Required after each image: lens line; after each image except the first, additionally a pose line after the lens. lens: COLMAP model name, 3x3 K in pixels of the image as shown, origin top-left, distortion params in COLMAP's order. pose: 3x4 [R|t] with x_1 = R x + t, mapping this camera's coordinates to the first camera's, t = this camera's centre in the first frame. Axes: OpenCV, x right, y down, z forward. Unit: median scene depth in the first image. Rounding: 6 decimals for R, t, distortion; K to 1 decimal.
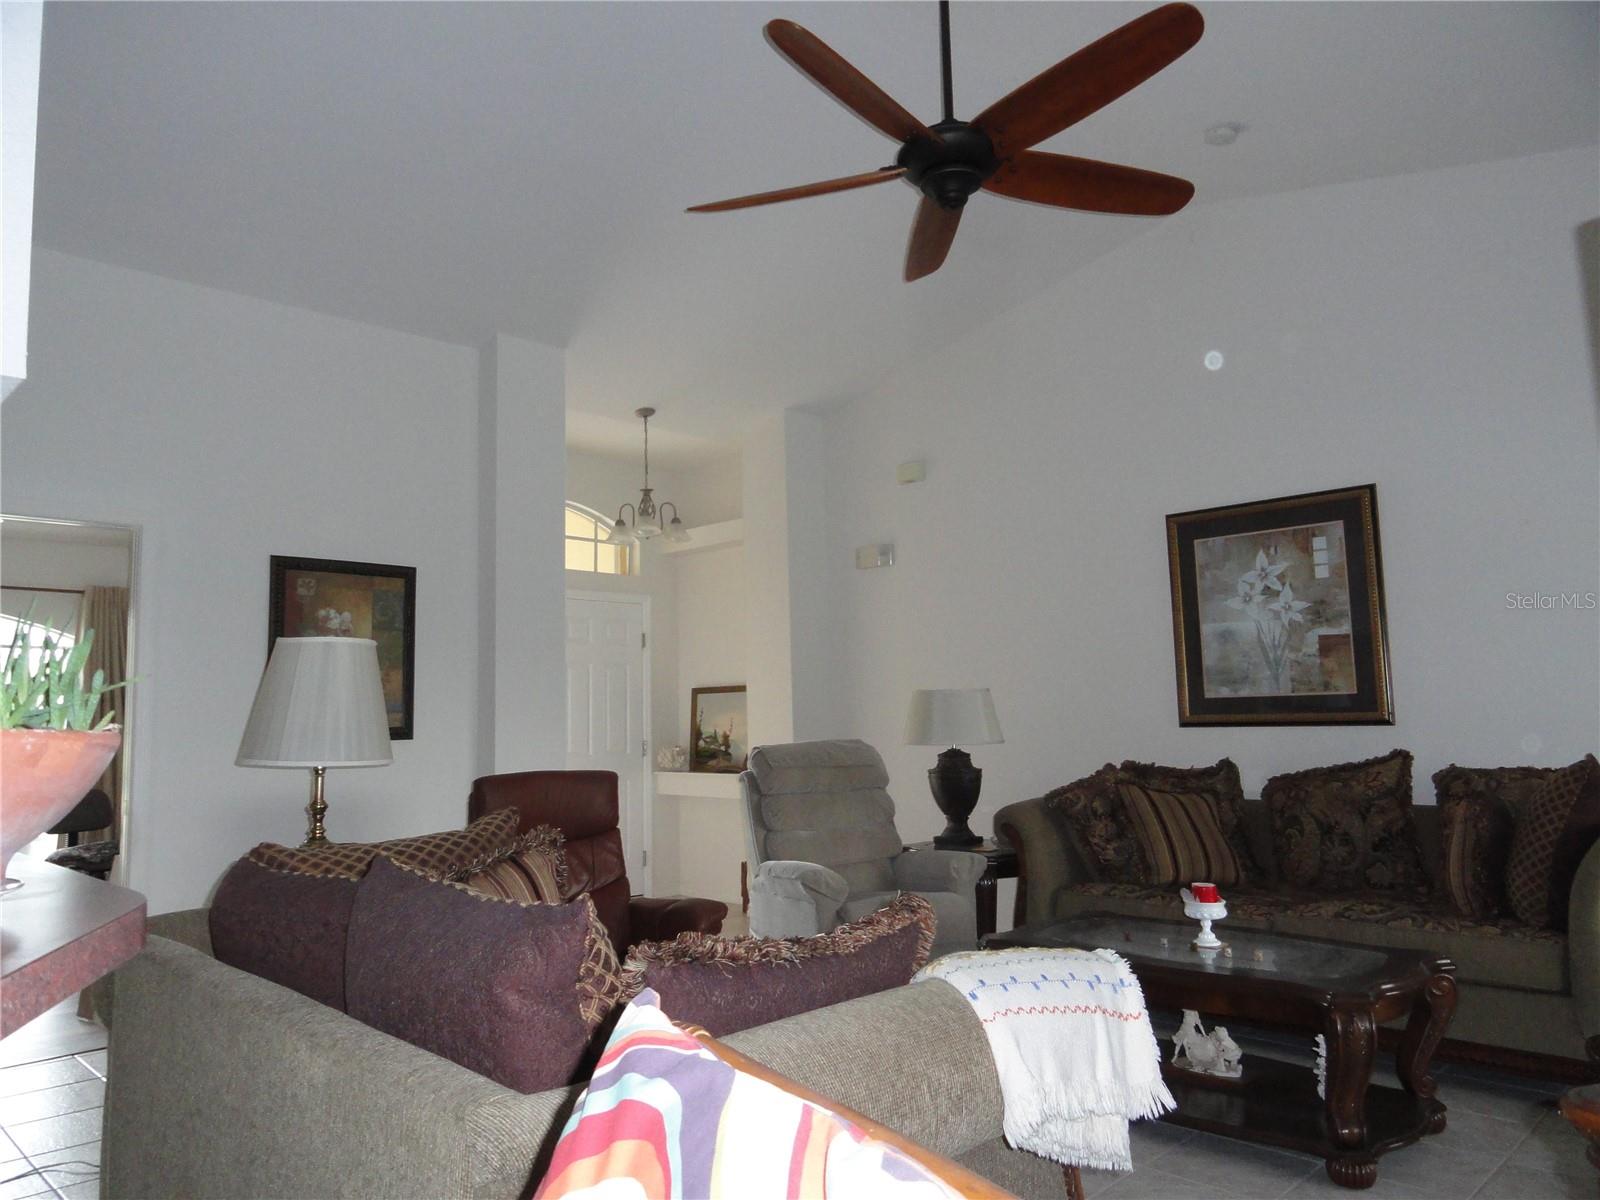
lens RADIAL K [[1120.9, 0, 800.0], [0, 1120.9, 600.0], [0, 0, 1]] dist [-0.008556, 0.002941]
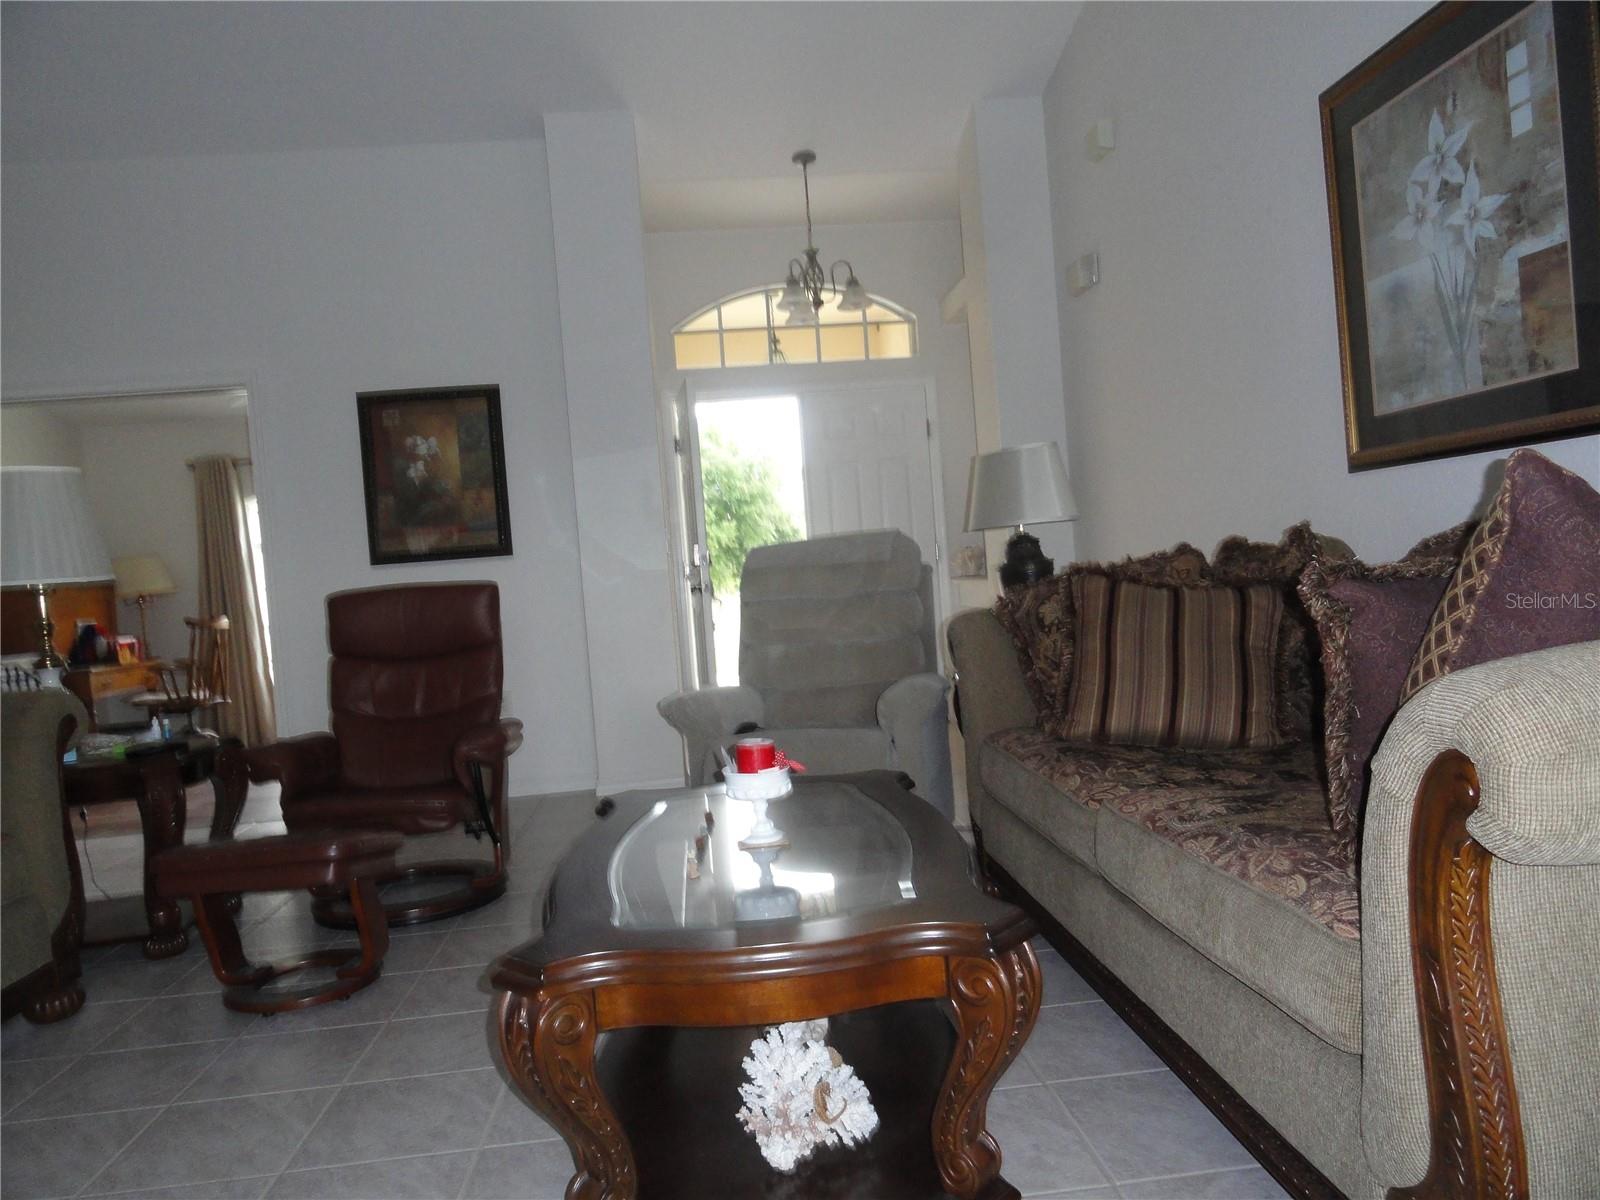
lens RADIAL K [[1107.5, 0, 800.0], [0, 1107.5, 600.0], [0, 0, 1]] dist [-0.007291, 0.004891]
pose [[0.766939, -0.019277, -0.641430, 0.786664], [0.128289, 0.983977, 0.123820, 0.115712], [0.628765, -0.177251, 0.757124, 0.619921]]
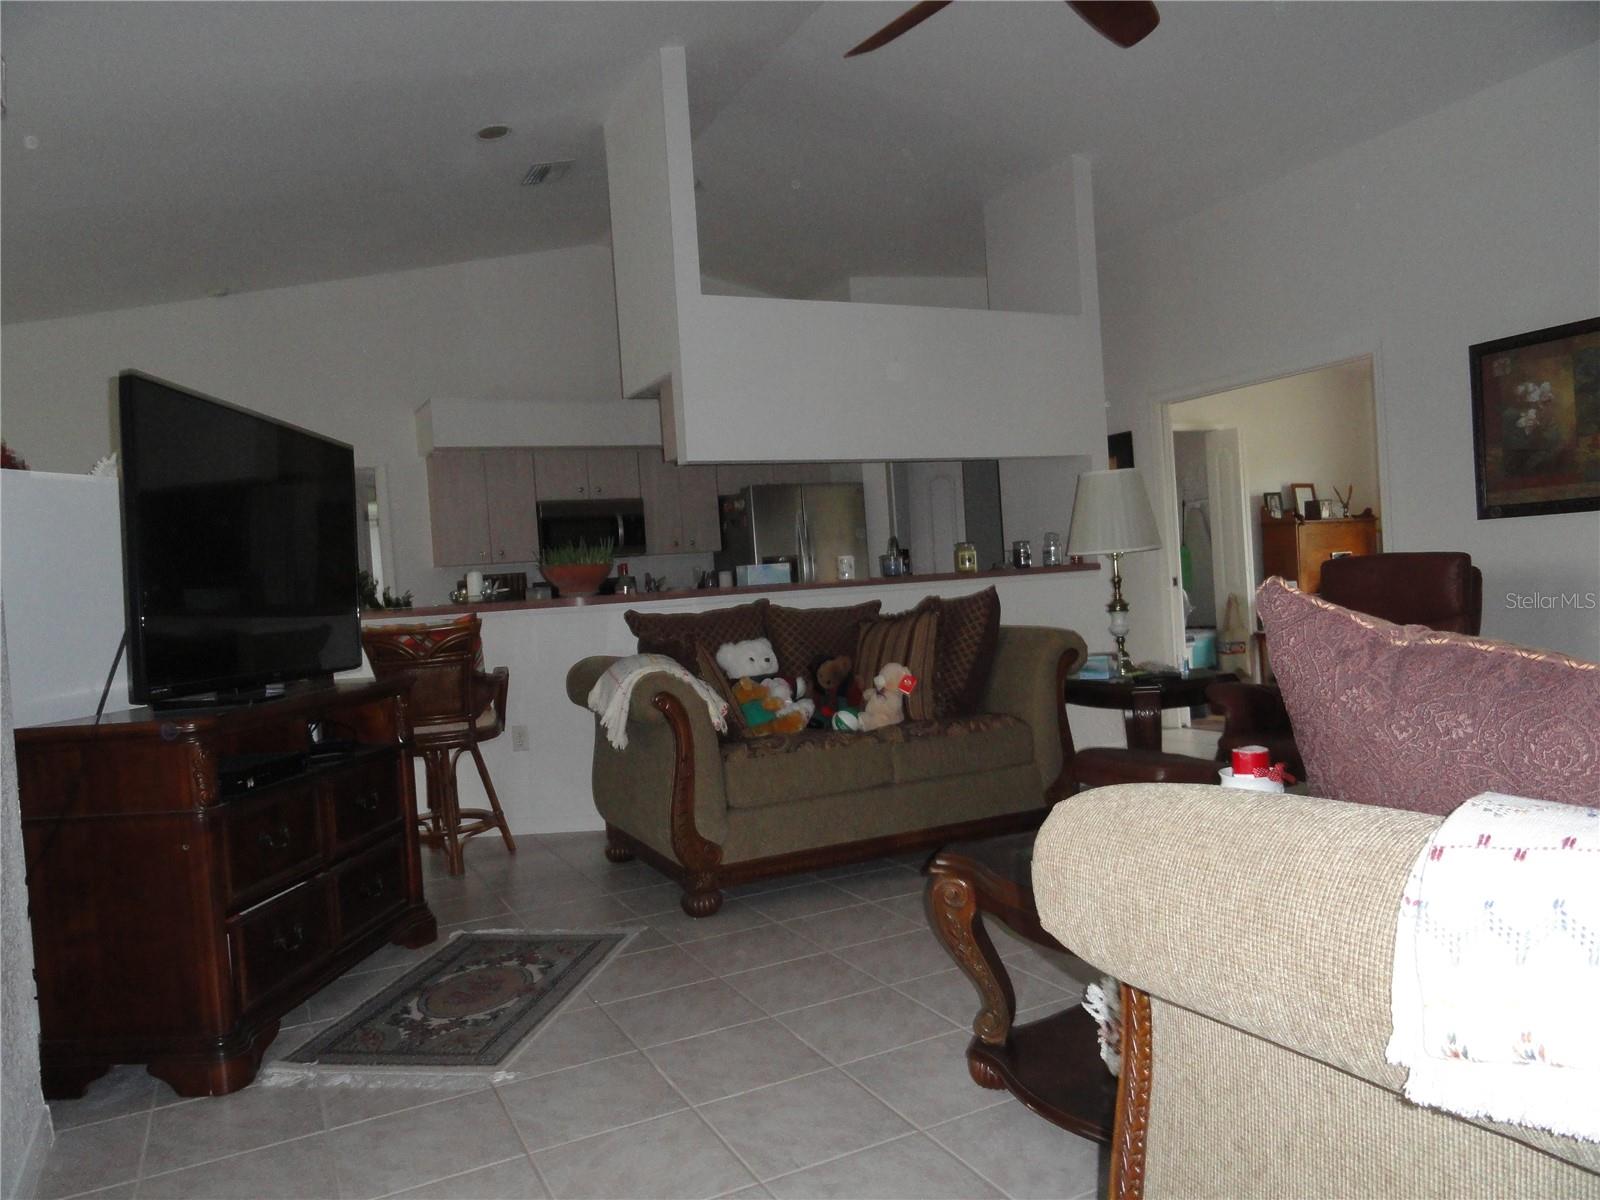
lens RADIAL K [[1107.5, 0, 800.0], [0, 1107.5, 600.0], [0, 0, 1]] dist [-0.007291, 0.004891]
pose [[-0.294395, 0.061000, -0.953735, 1.092514], [0.172313, 0.984993, 0.009810, 0.116275], [0.940021, -0.161452, -0.300489, 0.985441]]
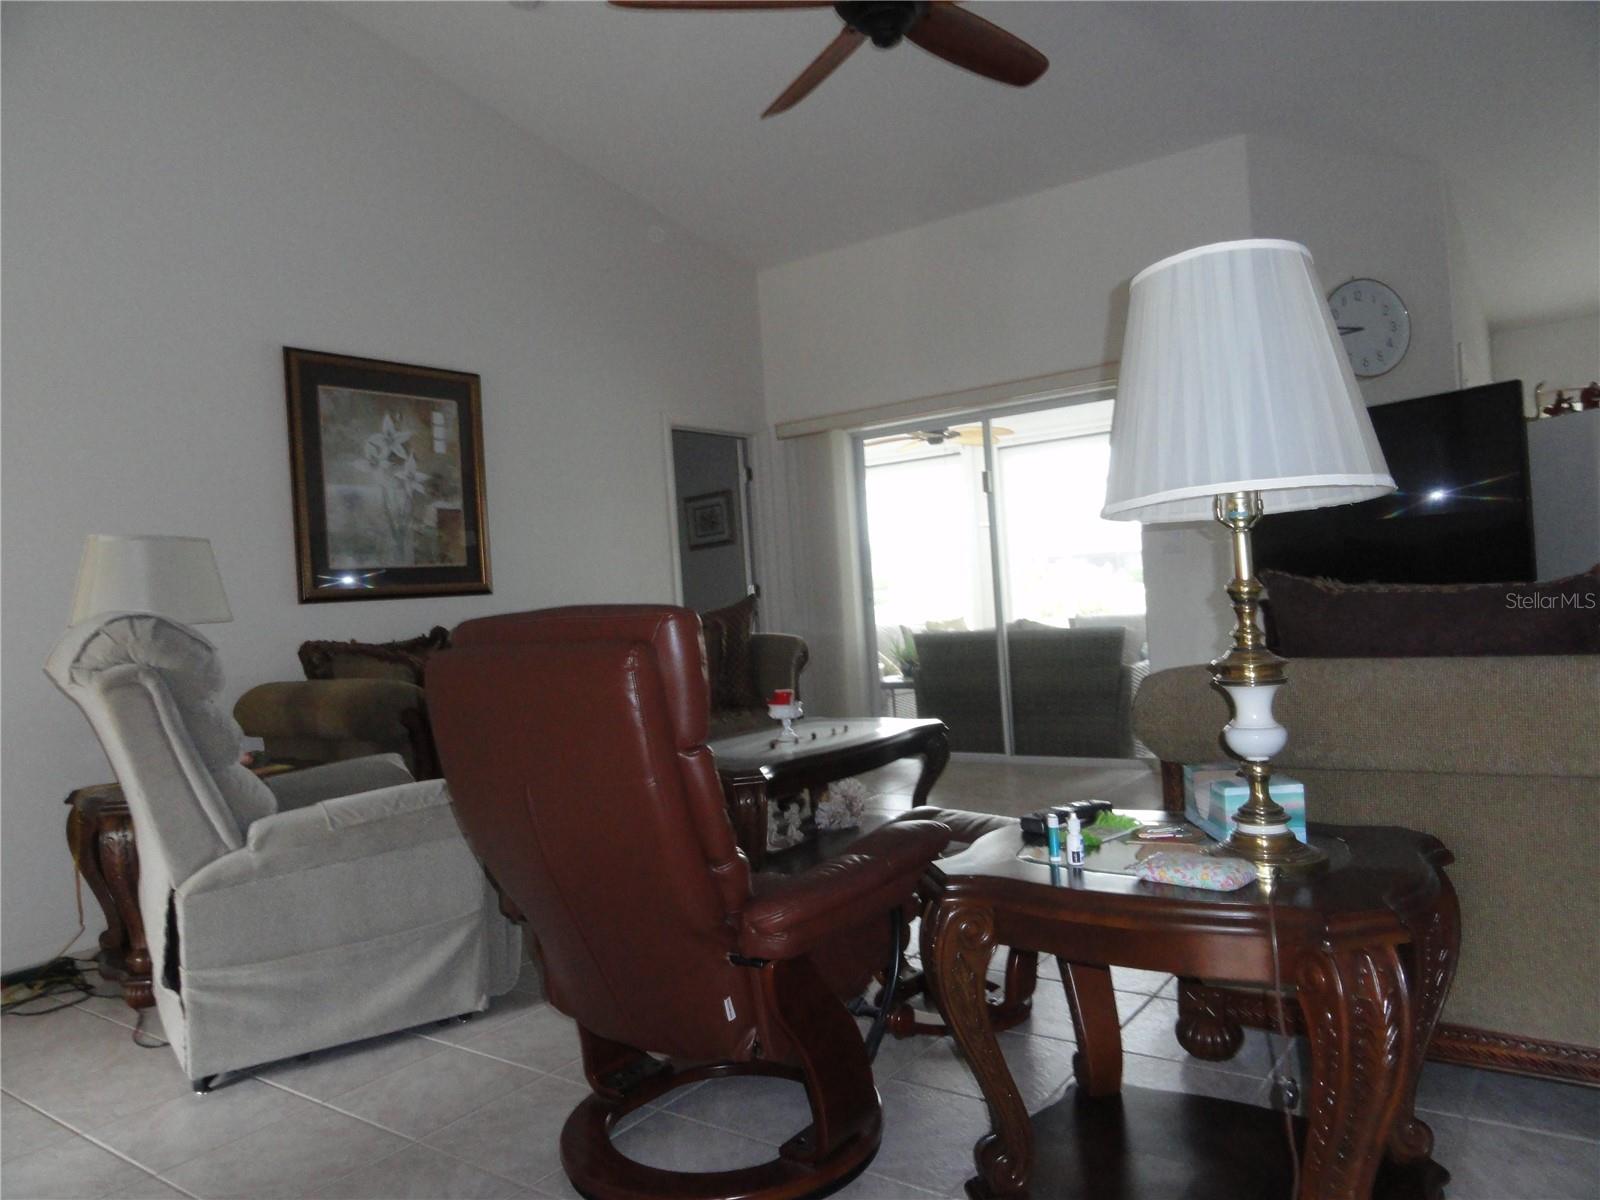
lens RADIAL K [[1154.3, 0, 820.7], [0, 1154.3, 615.1], [0, 0, 1]] dist [-0.010048, -0.001101]
pose [[-0.181722, 0.013529, 0.983257, -0.937109], [-0.031243, 0.999321, -0.019524, 0.205414], [-0.982853, -0.034267, -0.181176, 1.255455]]
